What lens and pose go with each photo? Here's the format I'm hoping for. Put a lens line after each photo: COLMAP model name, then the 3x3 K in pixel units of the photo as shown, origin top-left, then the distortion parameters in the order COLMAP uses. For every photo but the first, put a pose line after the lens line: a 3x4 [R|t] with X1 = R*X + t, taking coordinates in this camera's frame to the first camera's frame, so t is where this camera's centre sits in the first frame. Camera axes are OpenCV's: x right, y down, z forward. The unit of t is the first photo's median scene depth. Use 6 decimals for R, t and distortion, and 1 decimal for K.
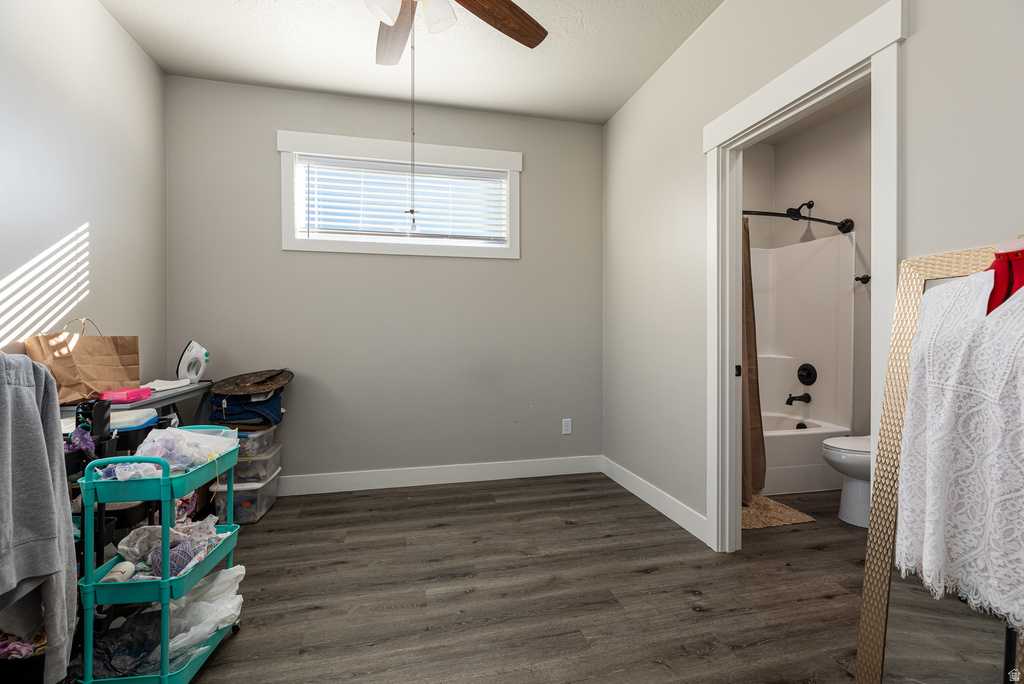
lens RADIAL K [[460.5, 0, 507.7], [0, 460.5, 339.9], [0, 0, 1]] dist [-0.000965, -0.000310]
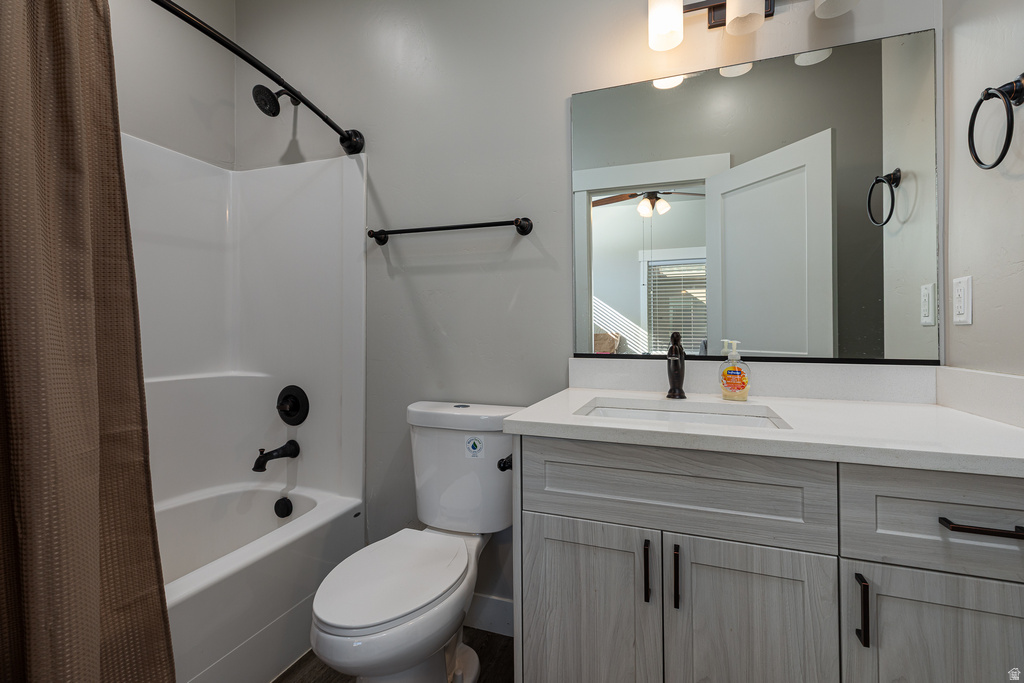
lens RADIAL K [[460.5, 0, 508.7], [0, 460.5, 335.7], [0, 0, 1]] dist [-0.000965, -0.000310]
pose [[0.559825, -0.005746, 0.828591, 0.346791], [0.006422, 0.999976, 0.002595, -0.007743], [-0.828586, 0.003868, 0.559849, 0.488895]]
